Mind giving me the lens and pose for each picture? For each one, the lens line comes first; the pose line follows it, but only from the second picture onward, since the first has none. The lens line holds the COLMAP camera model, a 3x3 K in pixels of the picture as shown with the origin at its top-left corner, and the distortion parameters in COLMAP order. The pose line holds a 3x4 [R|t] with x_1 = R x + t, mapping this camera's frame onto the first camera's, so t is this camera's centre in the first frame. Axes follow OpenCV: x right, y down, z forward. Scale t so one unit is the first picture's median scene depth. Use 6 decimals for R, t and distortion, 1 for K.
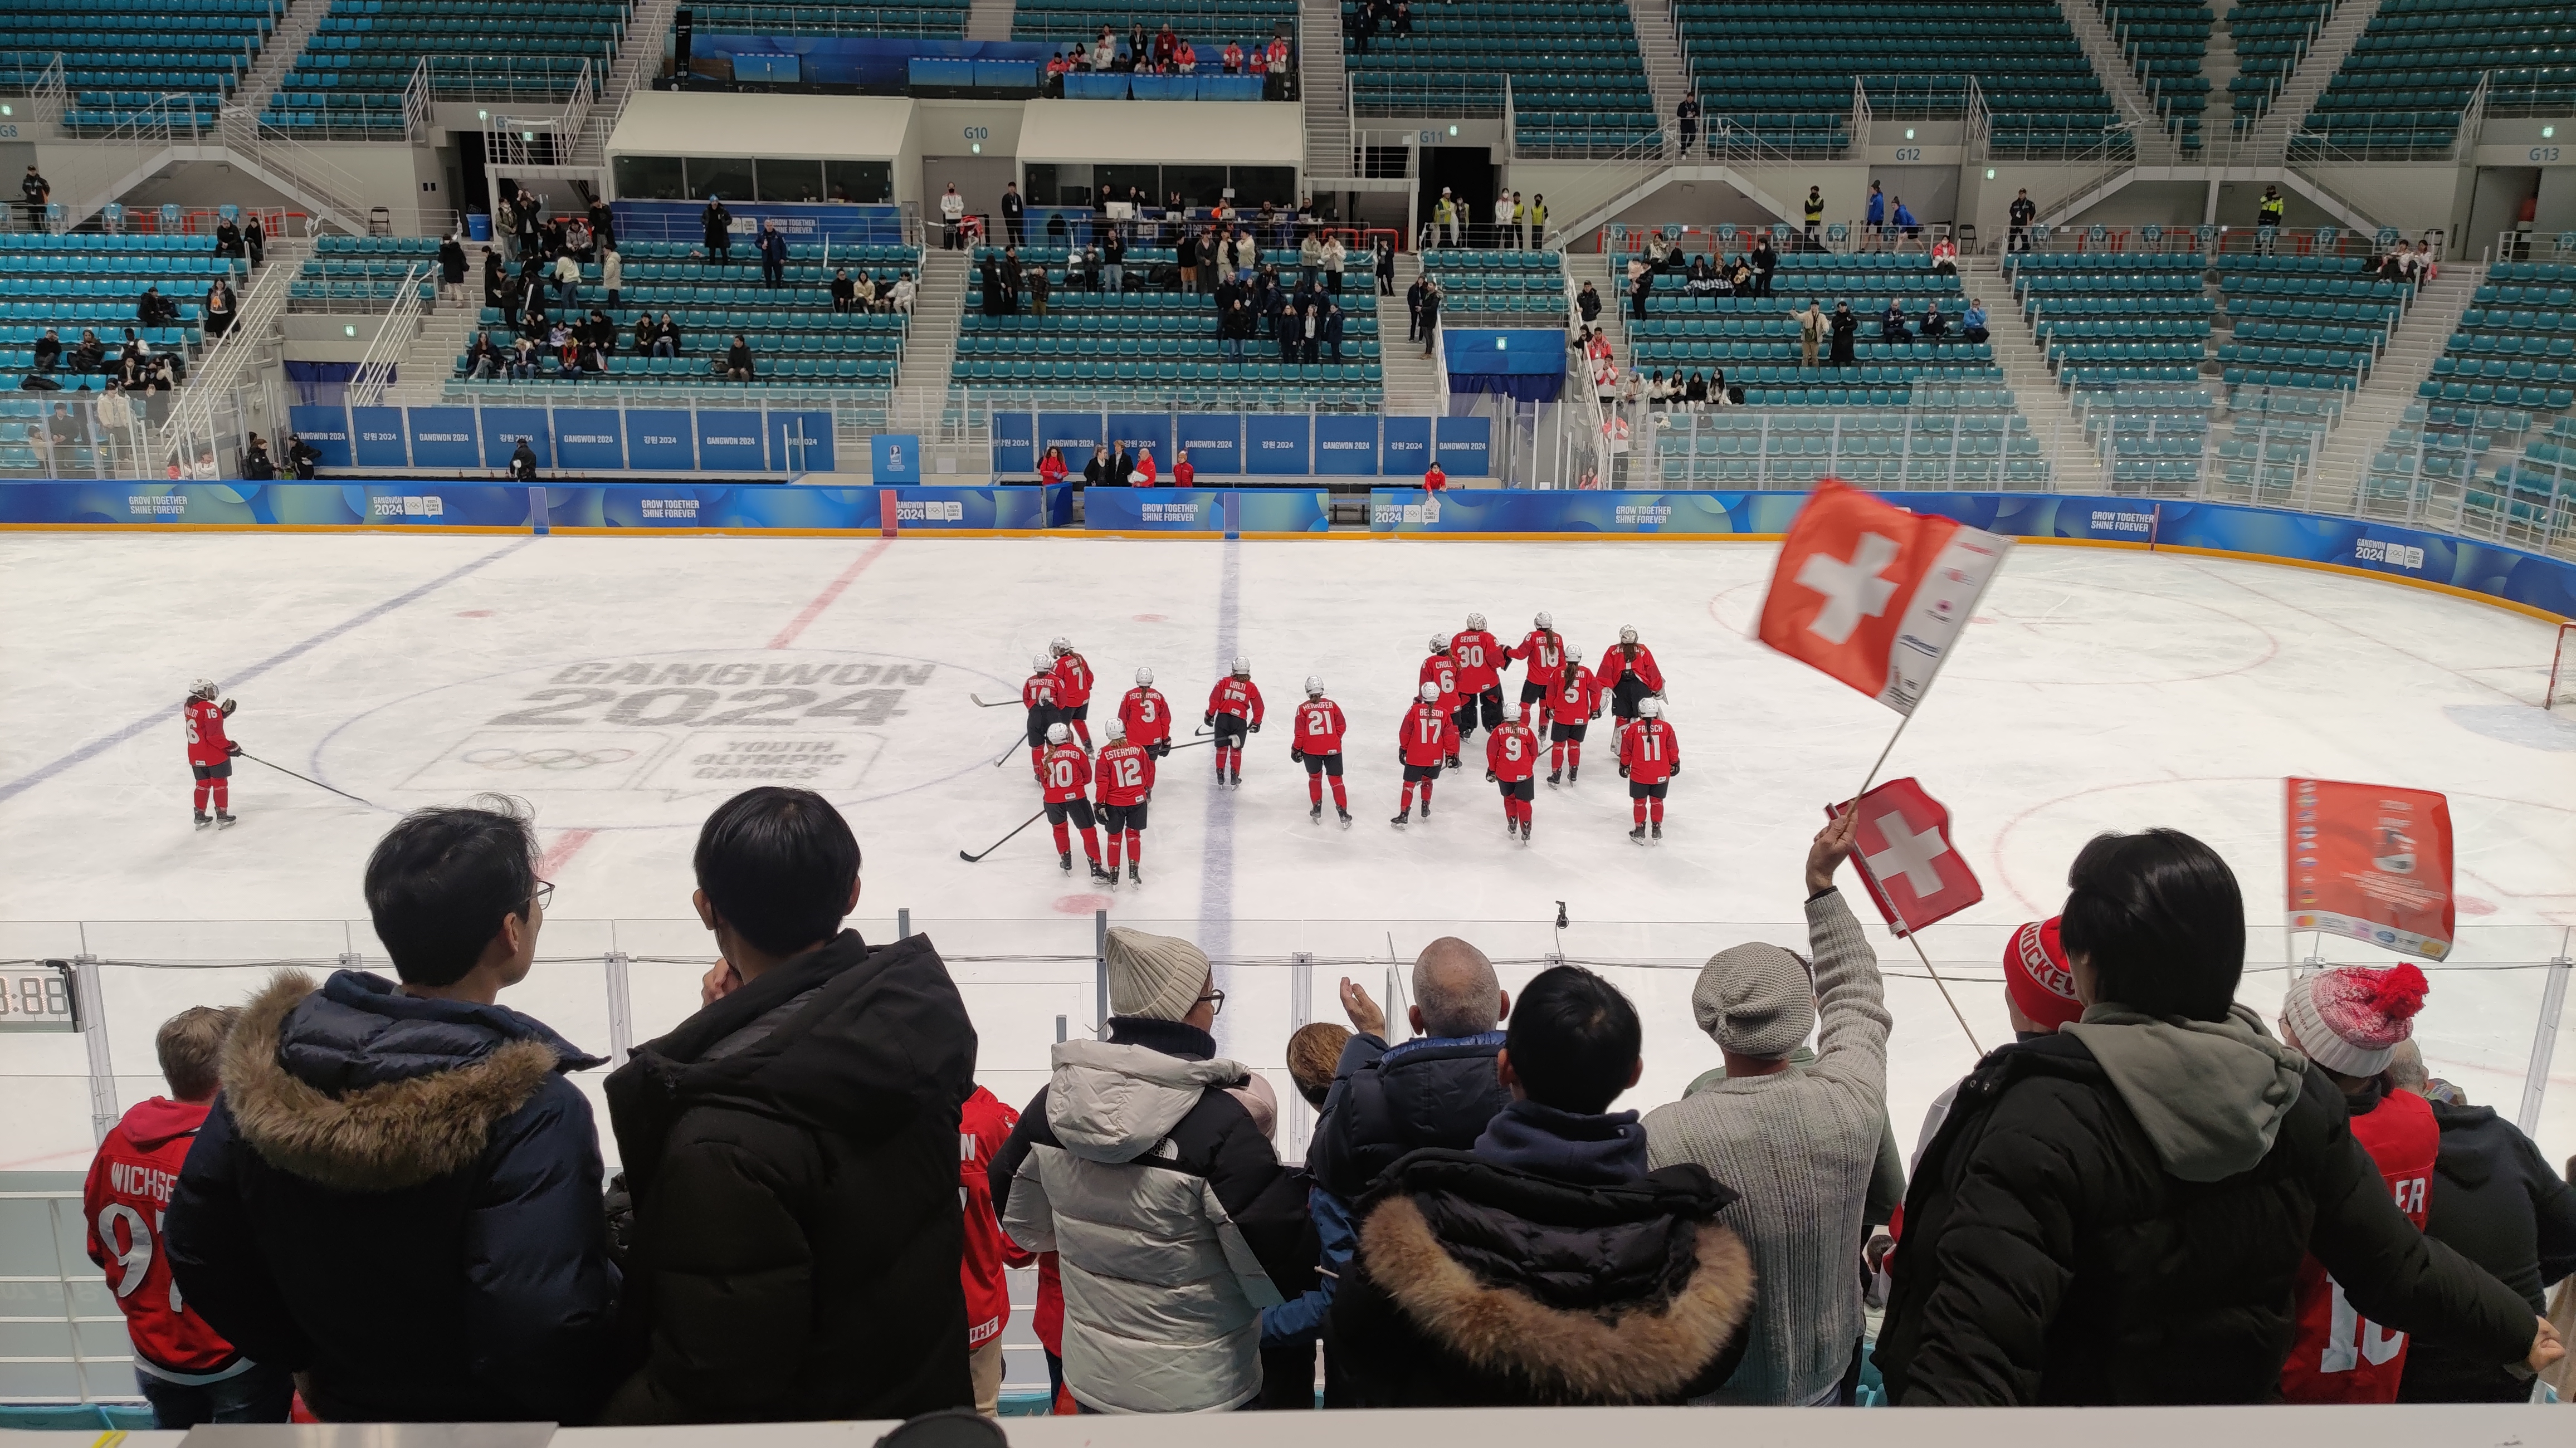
lens RADIAL K [[1973.4, 0, 1285.0], [0, 1973.4, 723.6], [0, 0, 1]] dist [0.088093, -0.114430]
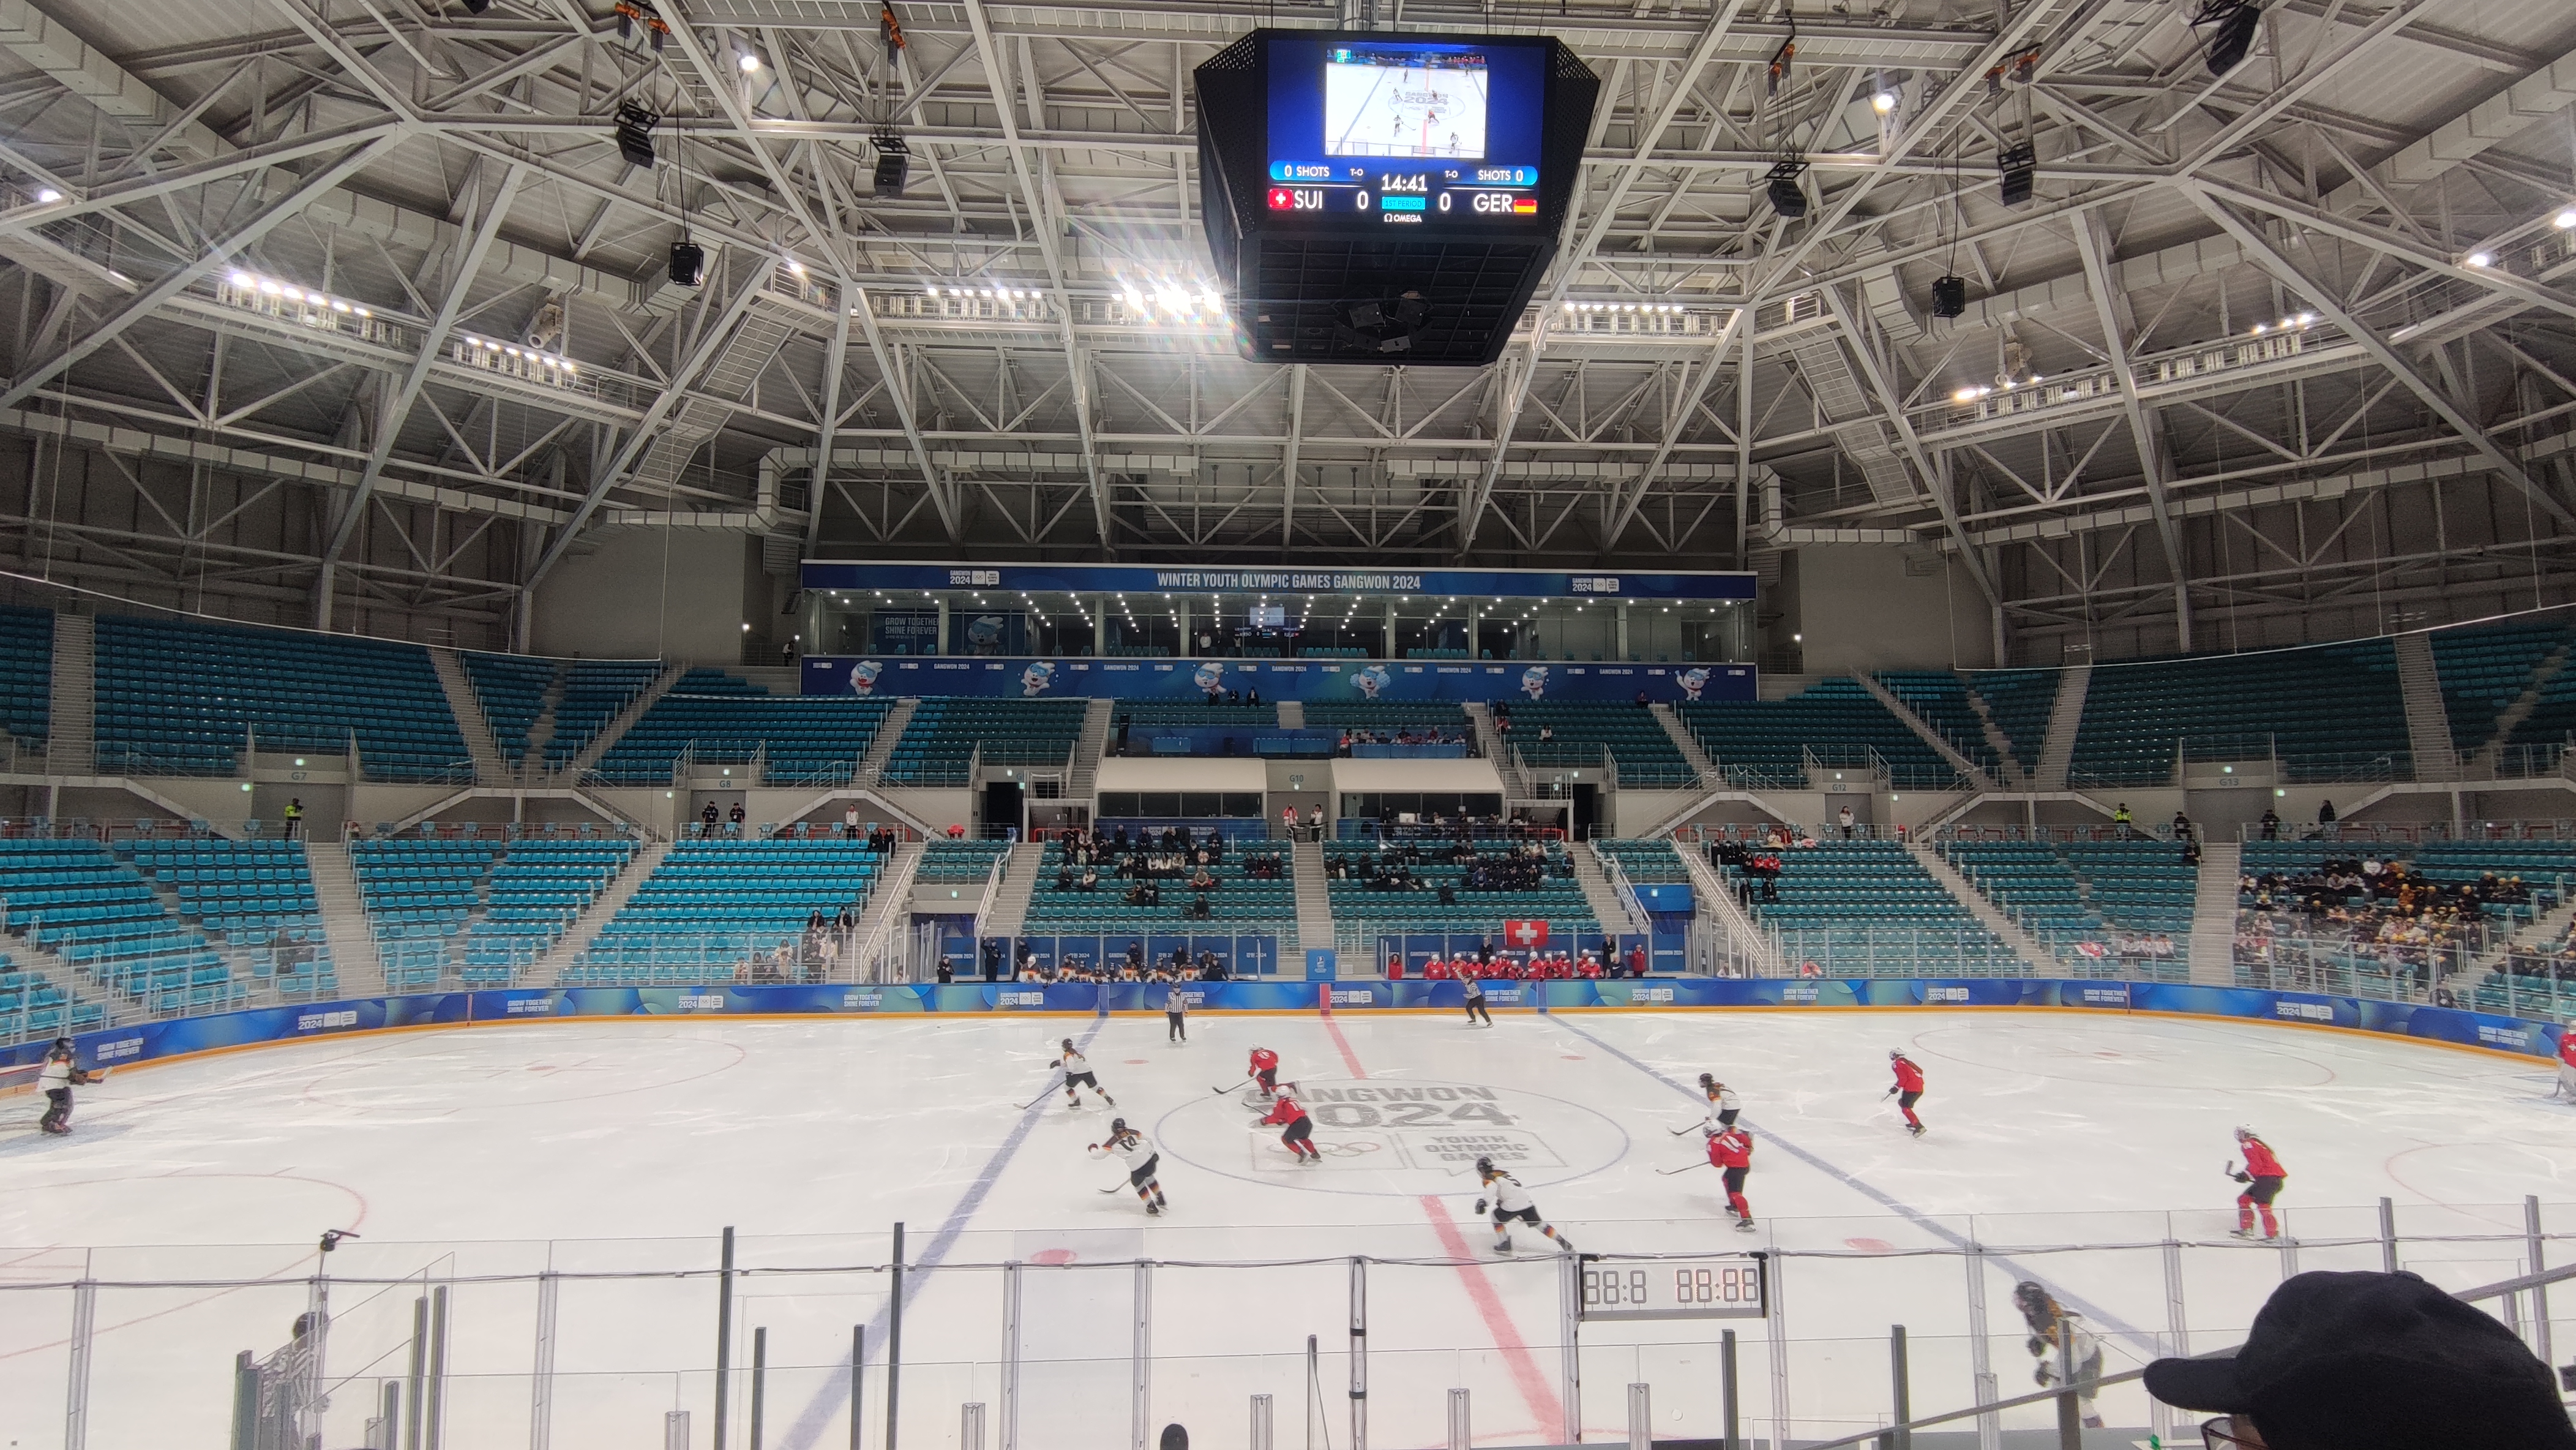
lens RADIAL K [[1182.1, 0, 1279.4], [0, 1182.1, 732.6], [0, 0, 1]] dist [0.005872, -0.000231]
pose [[0.999723, -0.007628, 0.022286, -0.209820], [0.014859, 0.938340, -0.345395, 0.014853], [-0.018278, 0.345630, 0.938193, 0.047280]]
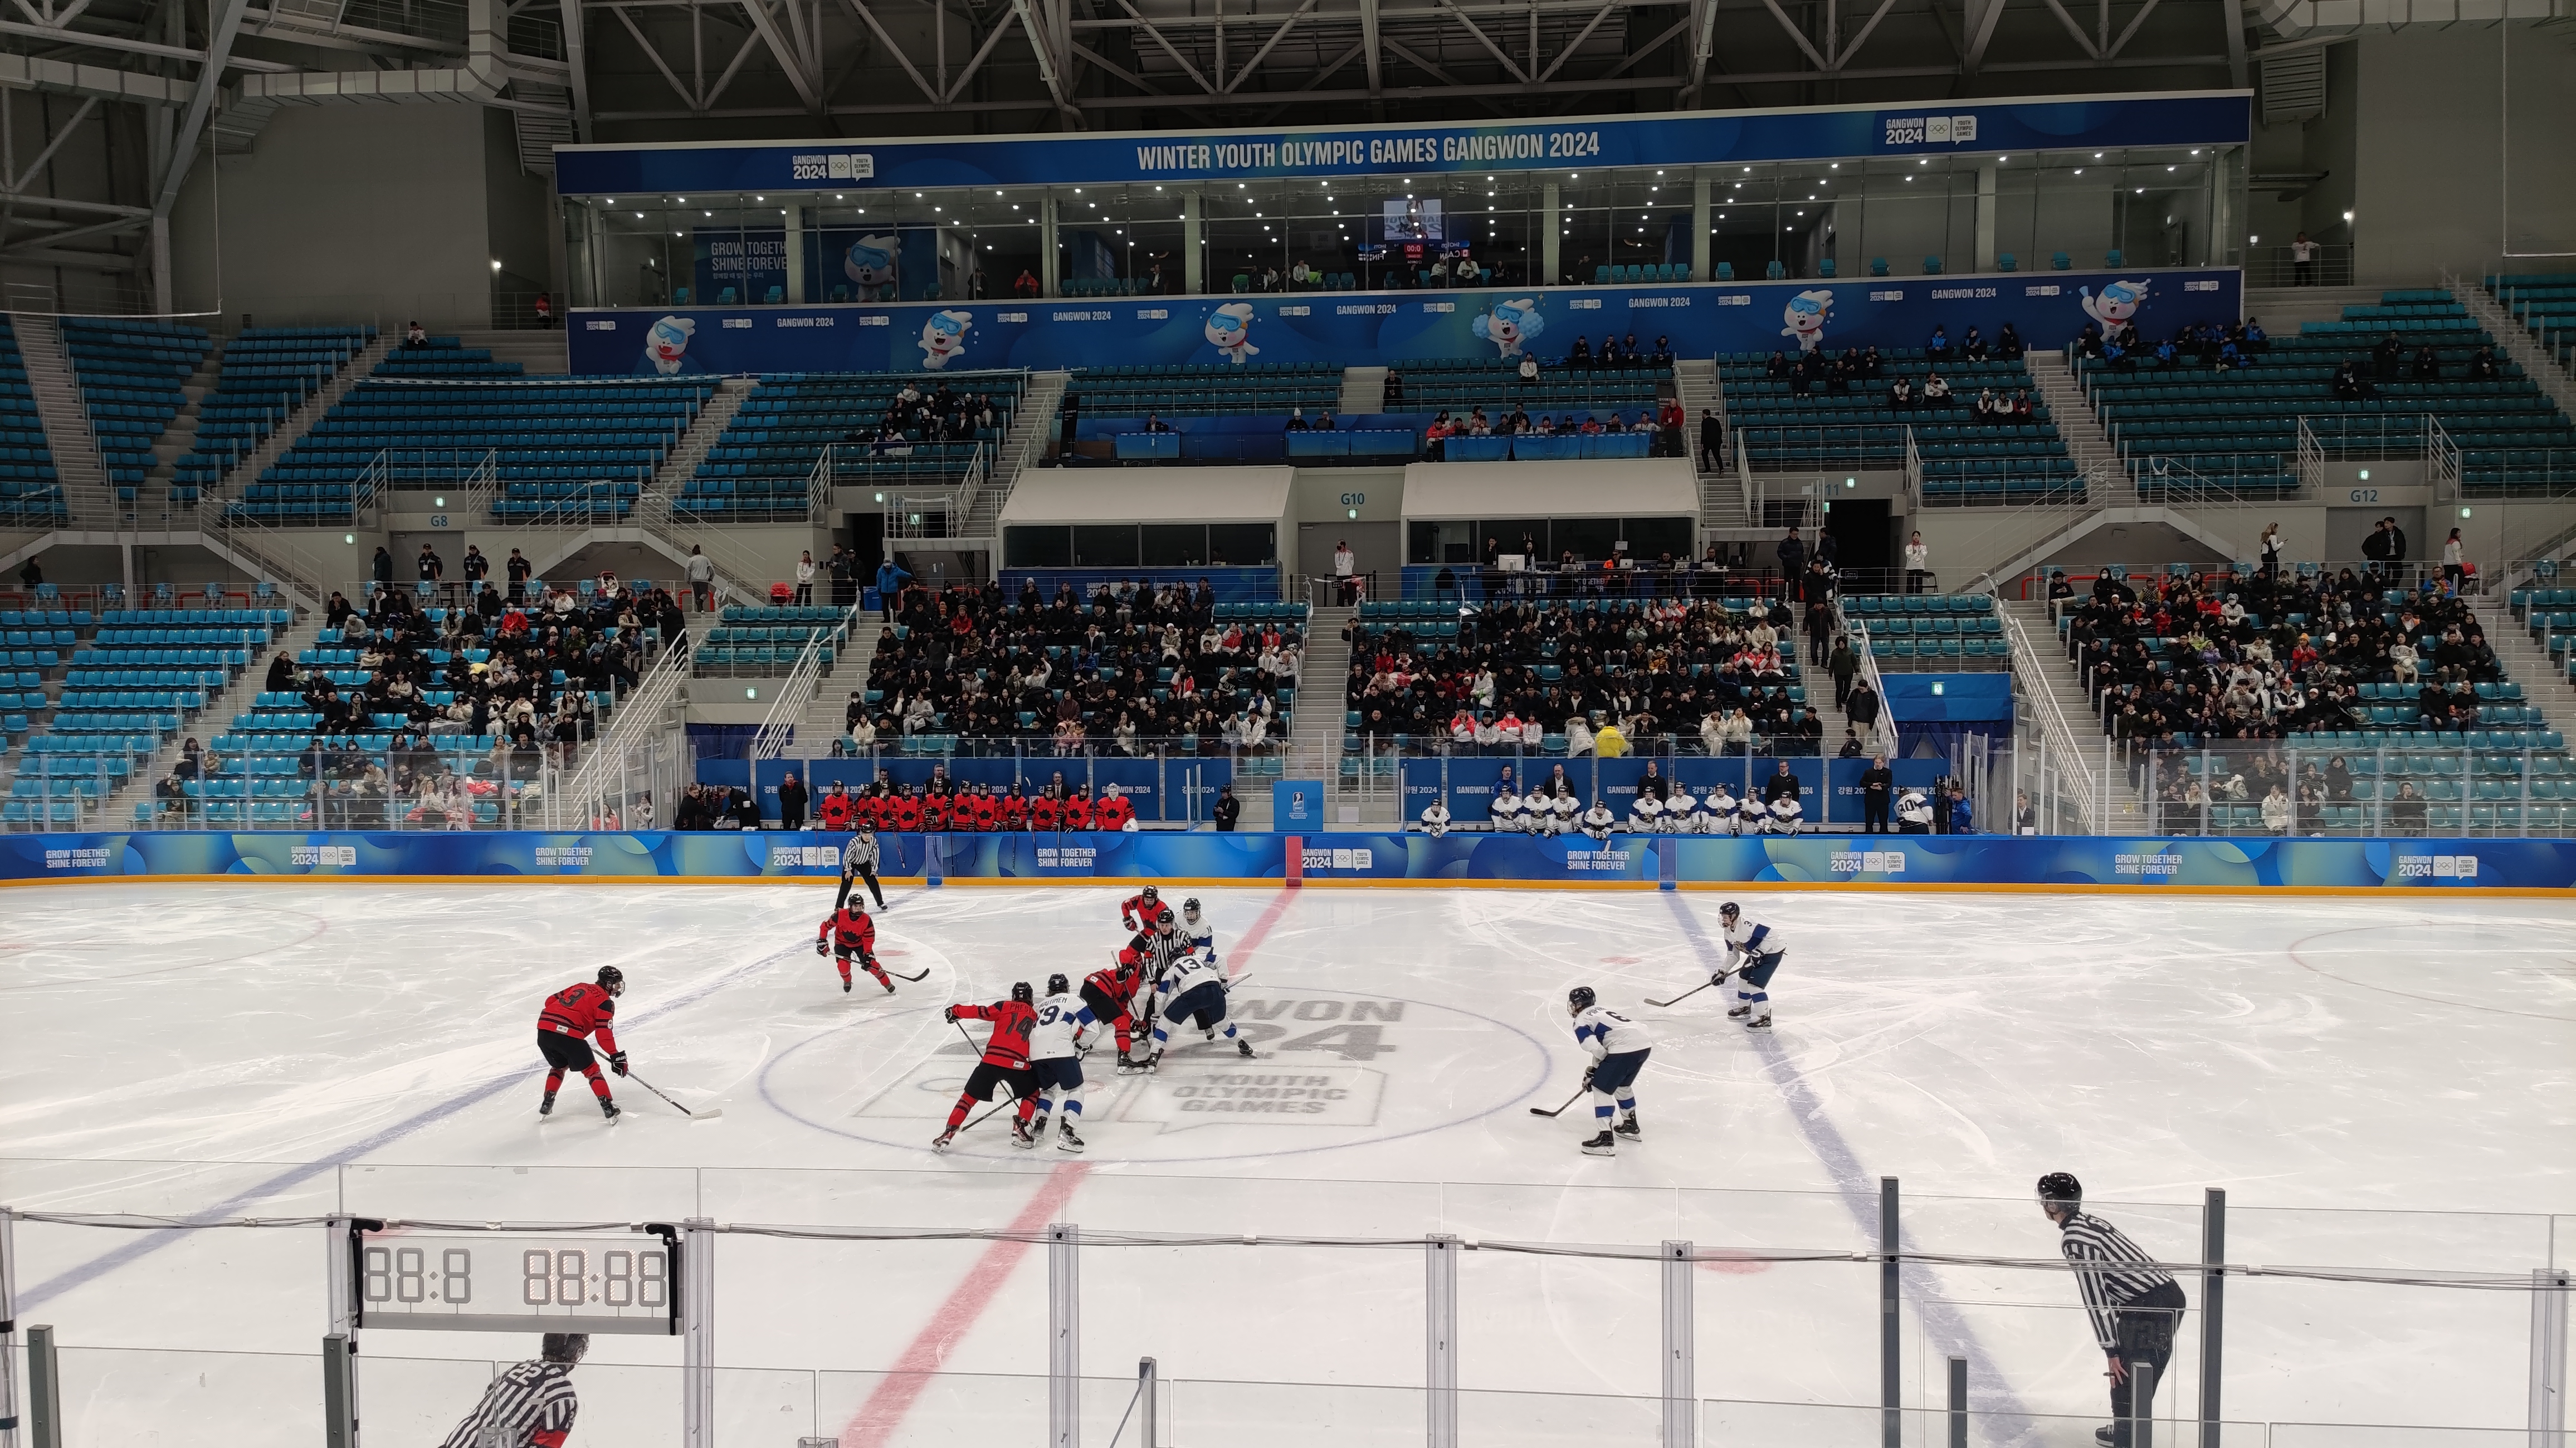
lens RADIAL K [[1973.4, 0, 1285.0], [0, 1973.4, 723.6], [0, 0, 1]] dist [0.088093, -0.114430]
pose [[0.991509, -0.010861, -0.129582, -0.068339], [-0.016555, 0.977855, -0.208629, 0.020068], [0.128979, 0.209003, 0.969372, 0.070234]]
